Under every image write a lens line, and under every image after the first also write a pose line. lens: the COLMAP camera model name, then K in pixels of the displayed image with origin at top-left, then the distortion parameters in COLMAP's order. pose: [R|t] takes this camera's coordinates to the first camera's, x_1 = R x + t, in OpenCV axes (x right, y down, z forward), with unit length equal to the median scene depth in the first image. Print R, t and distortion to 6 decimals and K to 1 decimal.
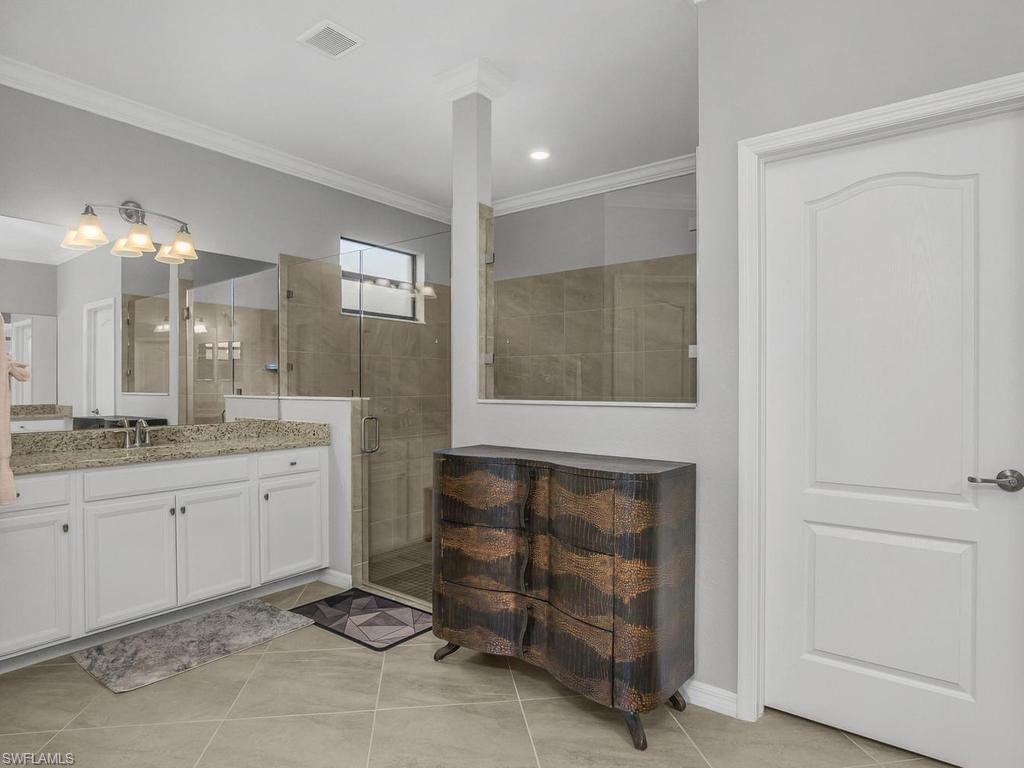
lens RADIAL K [[588.1, 0, 512.0], [0, 588.1, 384.0], [0, 0, 1]] dist [-0.020017, -0.000073]
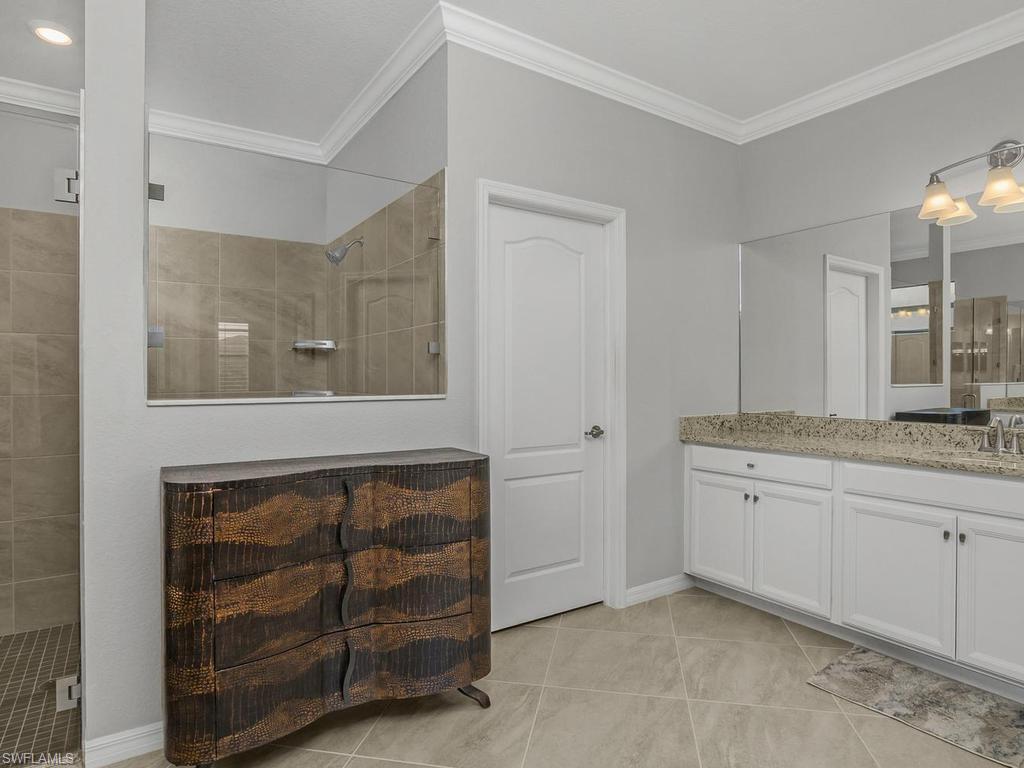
lens RADIAL K [[570.9, 0, 504.5], [0, 570.9, 385.0], [0, 0, 1]] dist [-0.010183, 0.000283]
pose [[0.337400, -0.010660, 0.941301, -0.705138], [0.002665, 0.999943, 0.010370, 0.003558], [-0.941358, -0.000991, 0.337409, 0.544999]]
